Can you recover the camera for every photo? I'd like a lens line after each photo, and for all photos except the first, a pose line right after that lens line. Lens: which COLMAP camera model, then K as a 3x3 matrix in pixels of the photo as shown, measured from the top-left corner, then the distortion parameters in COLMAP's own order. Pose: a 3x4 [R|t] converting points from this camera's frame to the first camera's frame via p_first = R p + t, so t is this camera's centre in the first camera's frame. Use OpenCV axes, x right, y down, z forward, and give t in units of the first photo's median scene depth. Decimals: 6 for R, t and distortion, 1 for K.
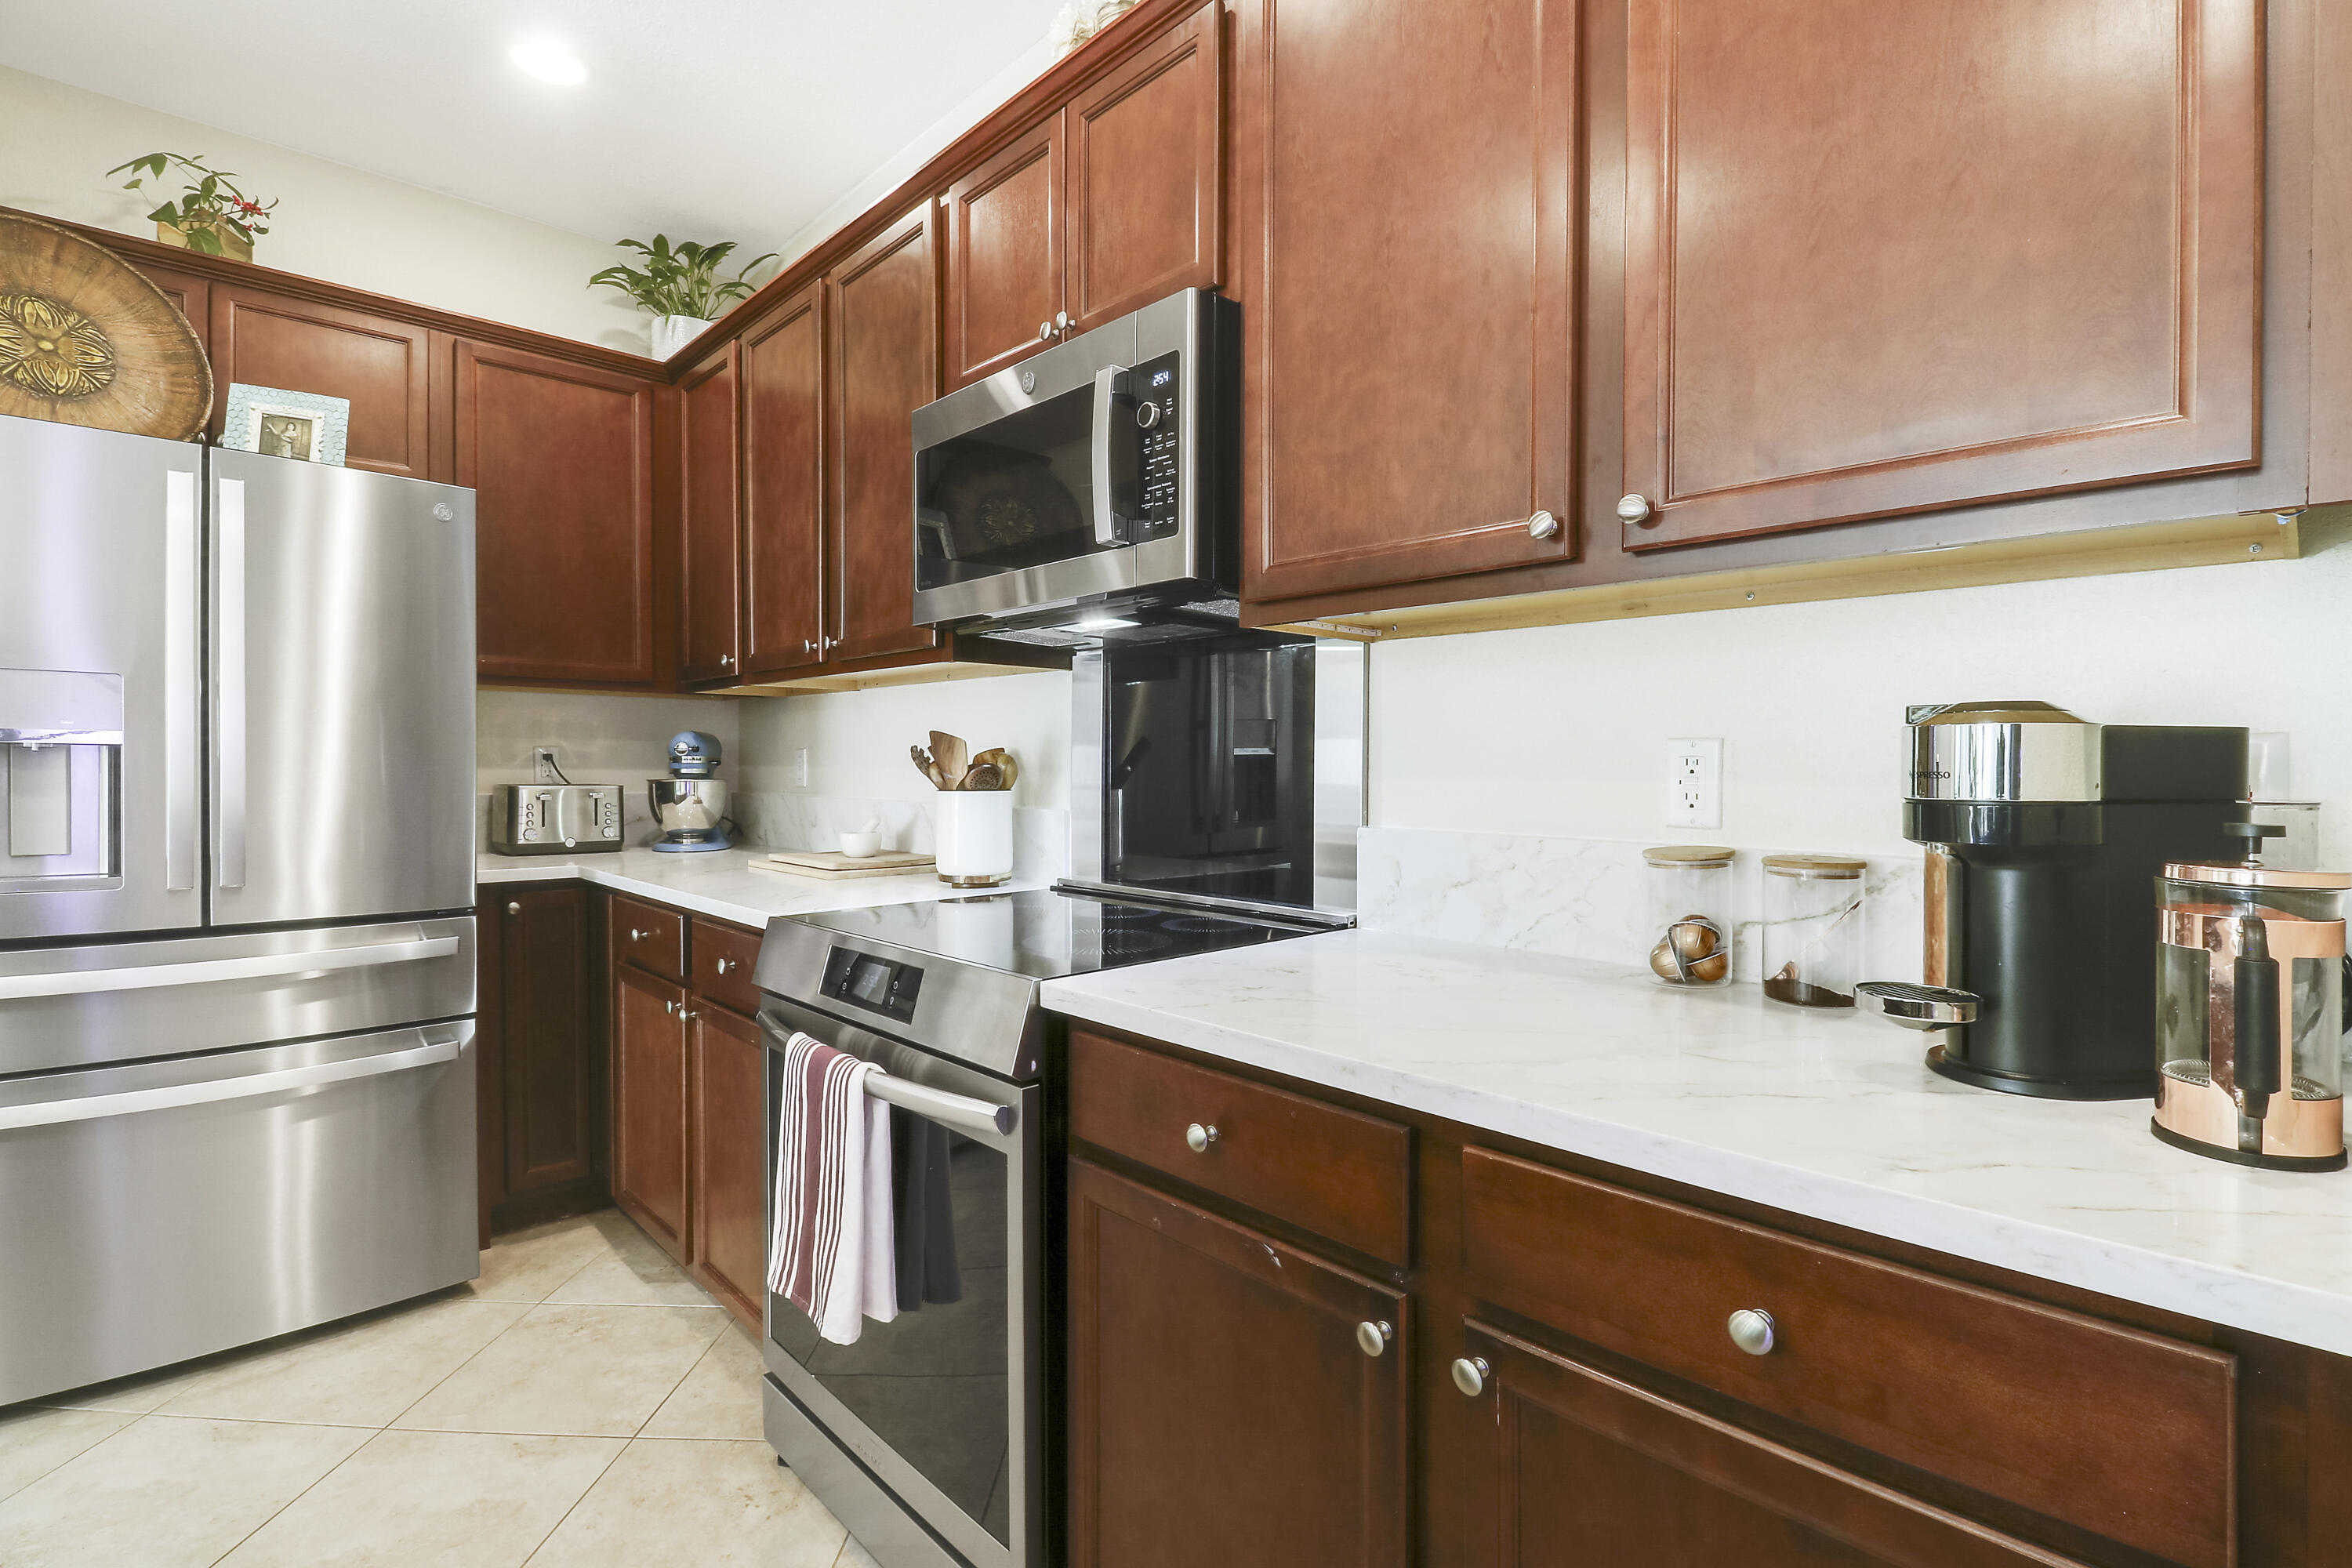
lens RADIAL K [[1104.4, 0, 1162.3], [0, 1104.4, 779.3], [0, 0, 1]] dist [-0.020058, -0.001340]
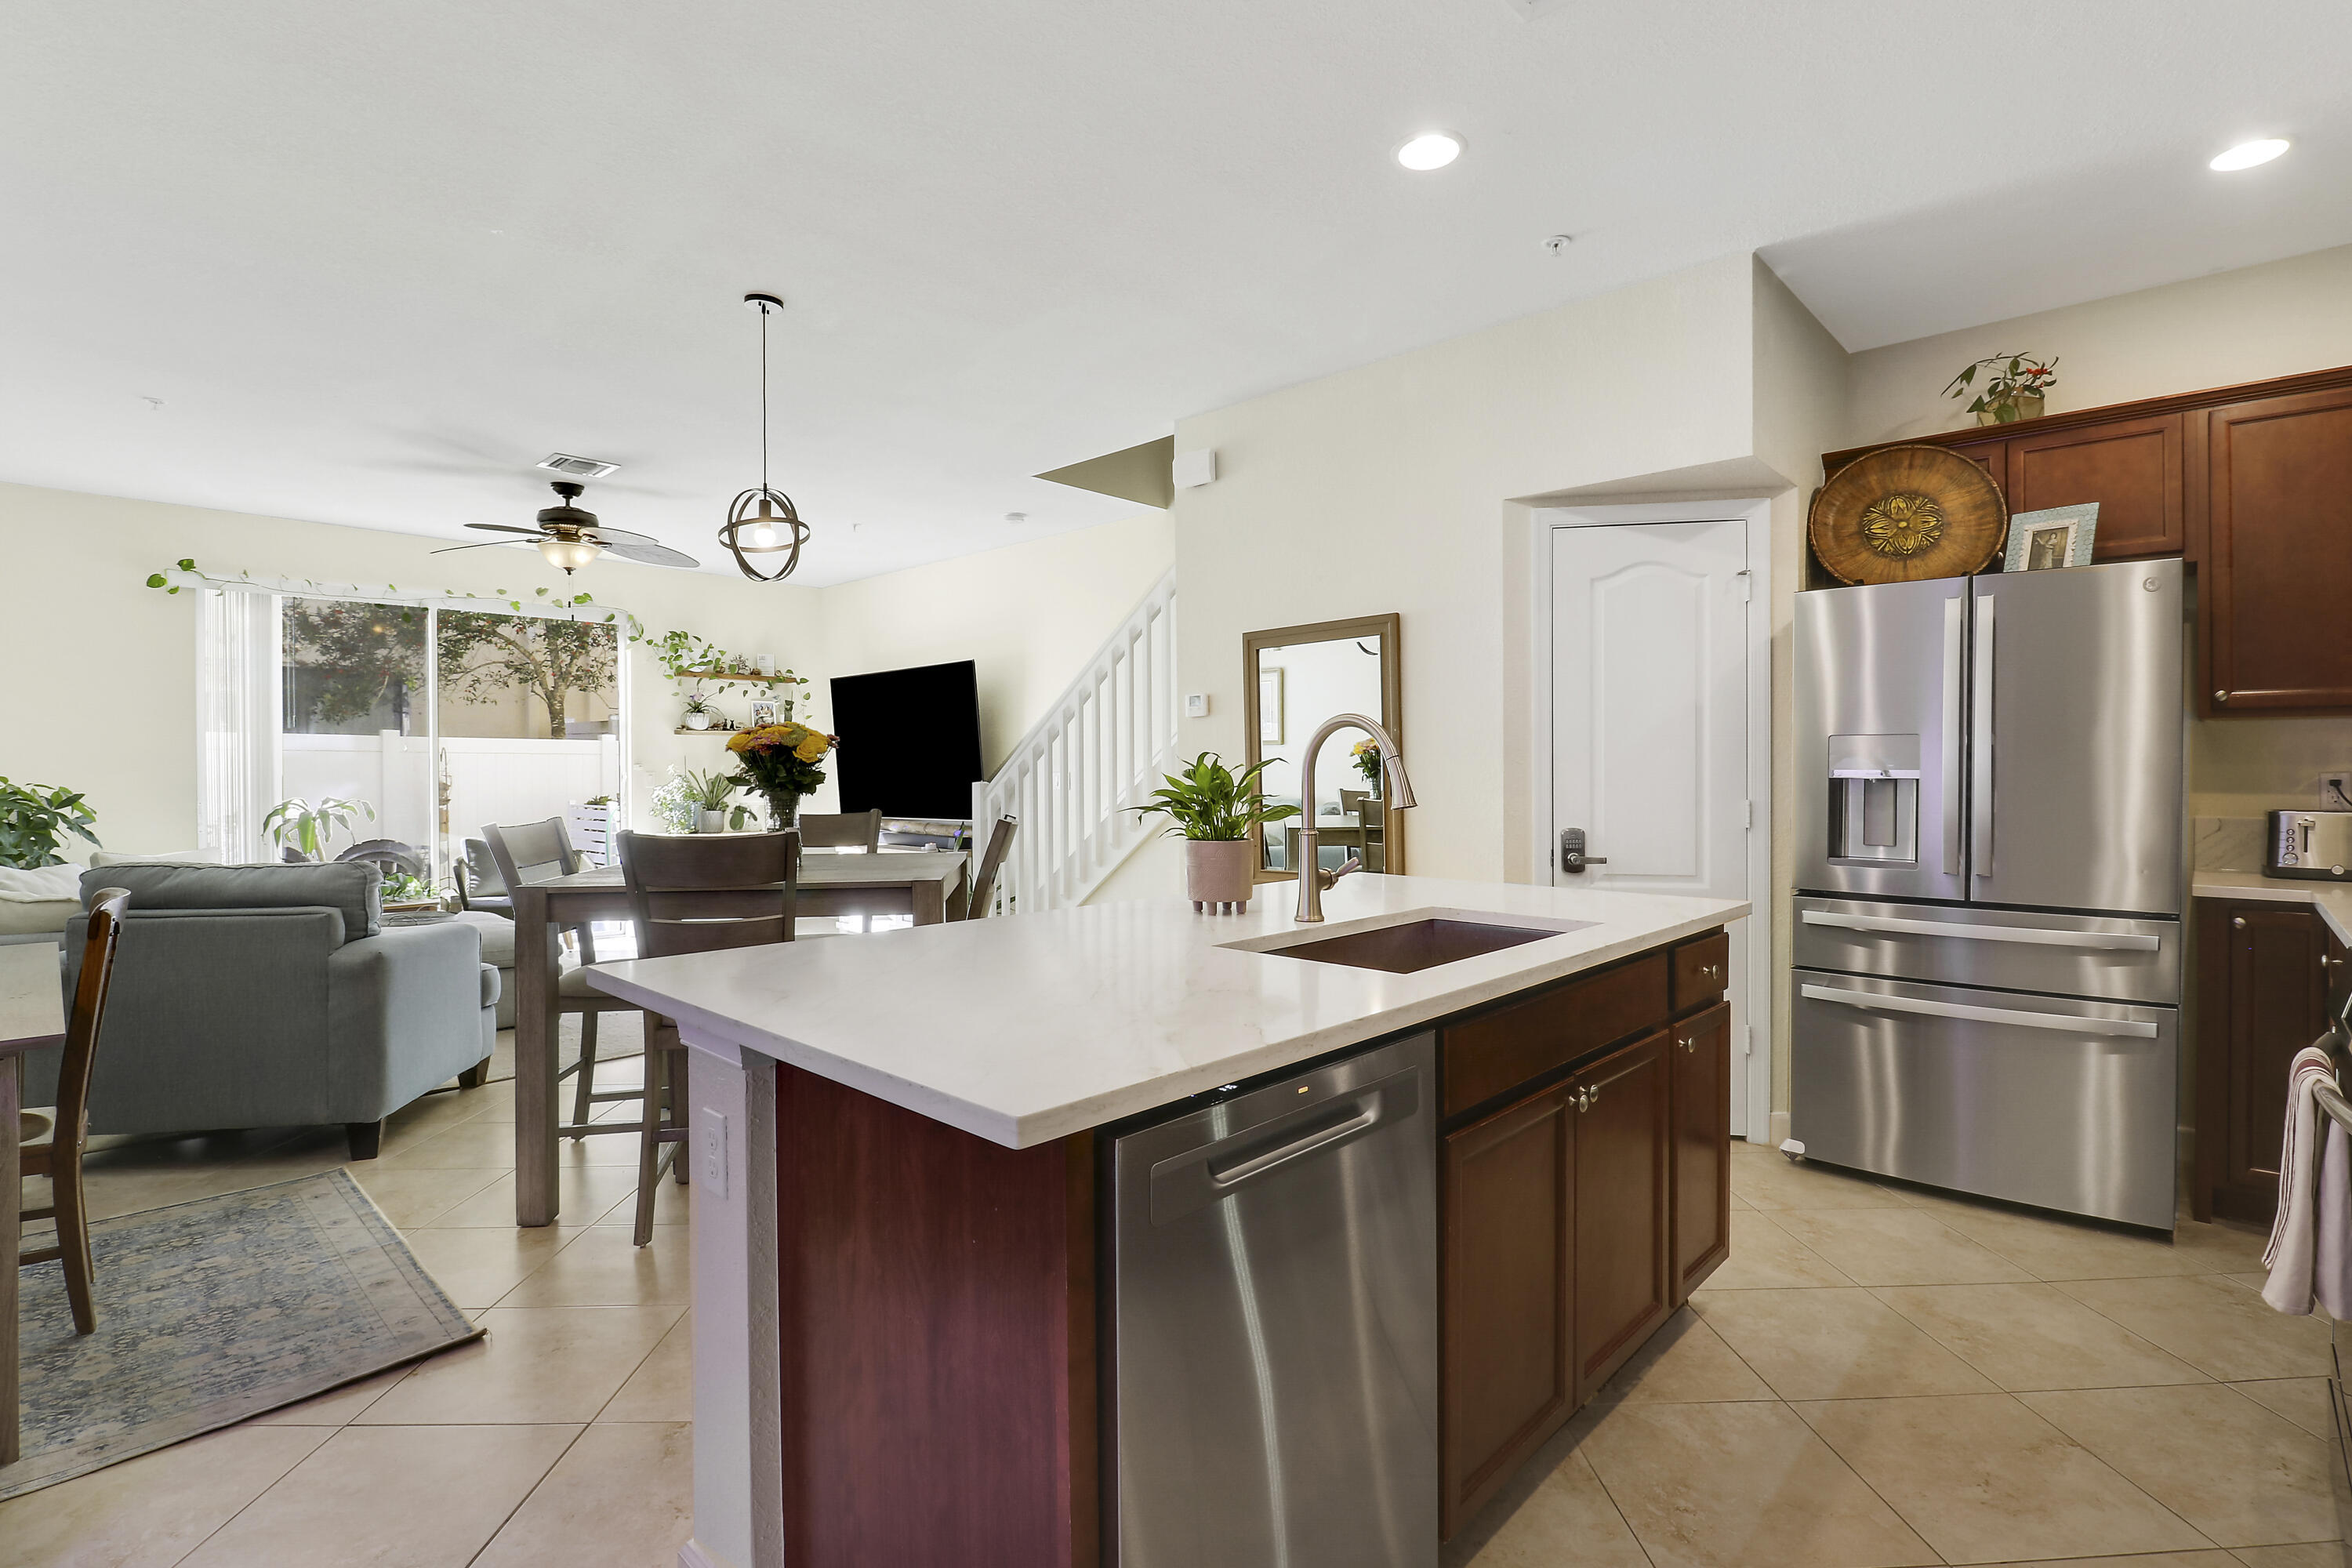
lens RADIAL K [[1104.4, 0, 1177.8], [0, 1104.4, 794.4], [0, 0, 1]] dist [-0.020058, -0.001340]
pose [[0.052476, 0.014305, -0.998520, 0.477361], [-0.010956, 0.999845, 0.013748, -0.015669], [0.998562, 0.010218, 0.052625, -0.135133]]
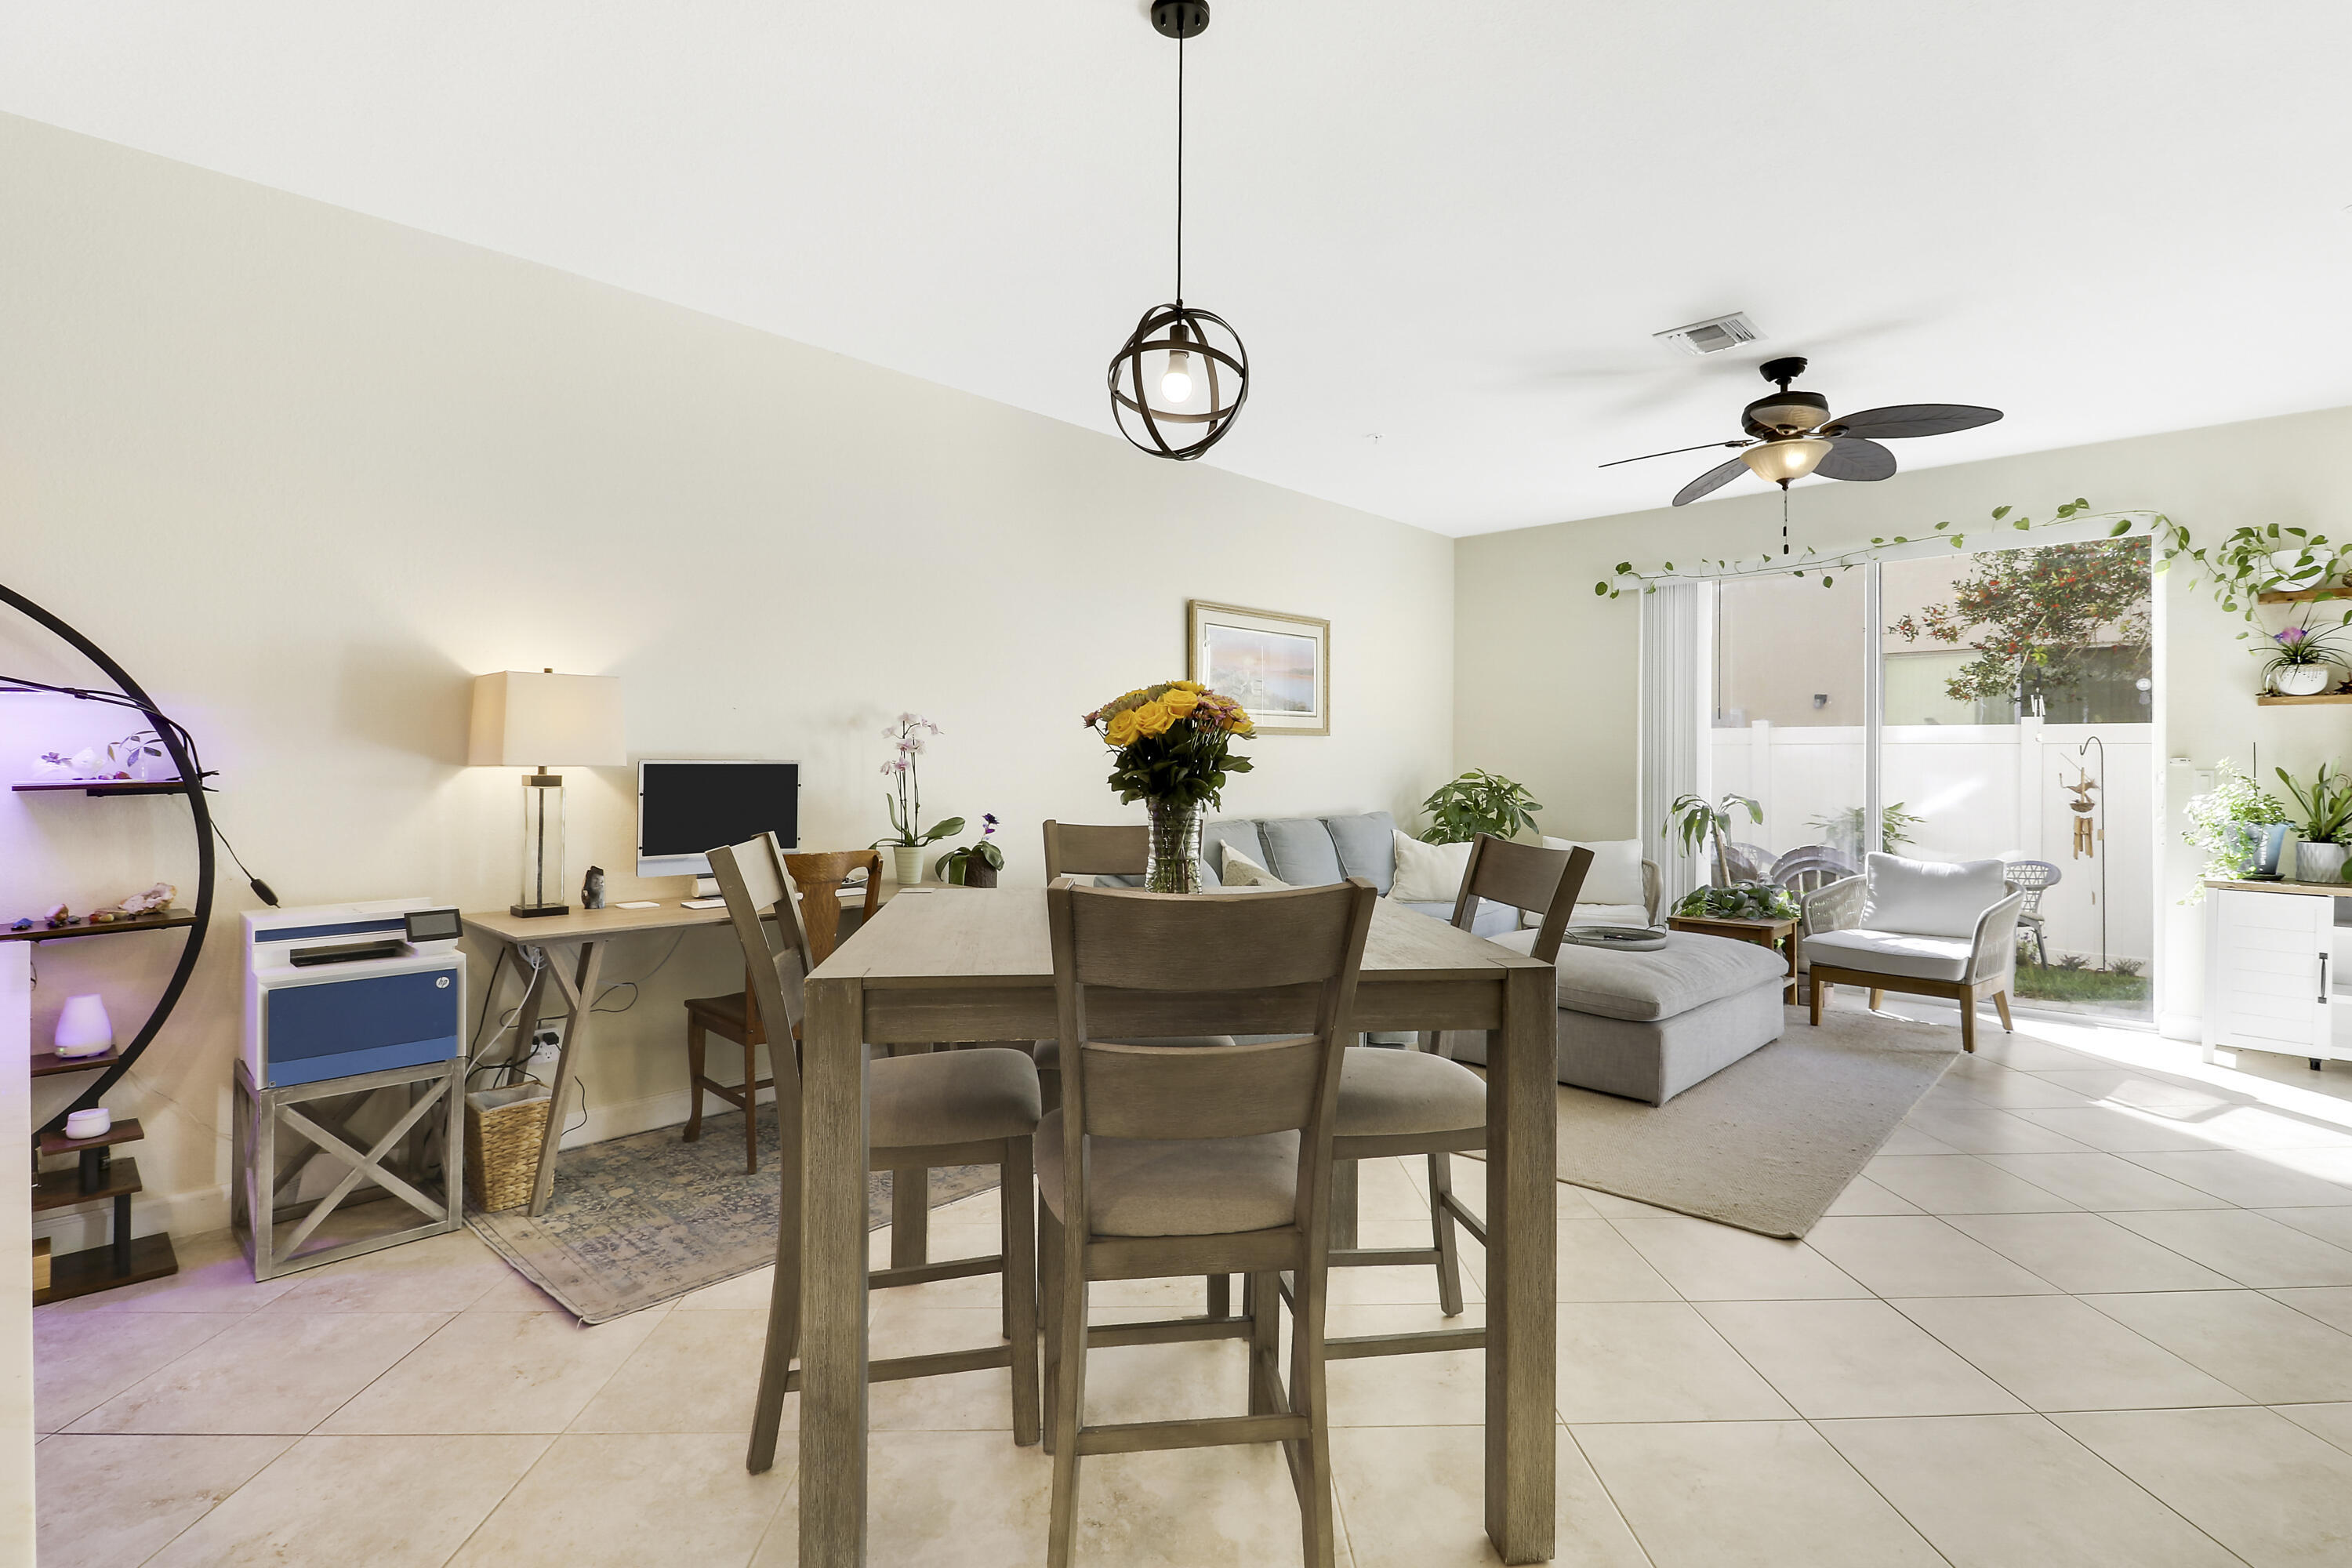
lens RADIAL K [[1104.4, 0, 1192.9], [0, 1104.4, 768.0], [0, 0, 1]] dist [-0.020058, -0.001340]
pose [[-0.998399, -0.011384, -0.055406, -1.040577], [-0.012170, 0.999830, 0.013872, -0.029961], [0.055238, 0.014524, -0.998368, 0.316578]]
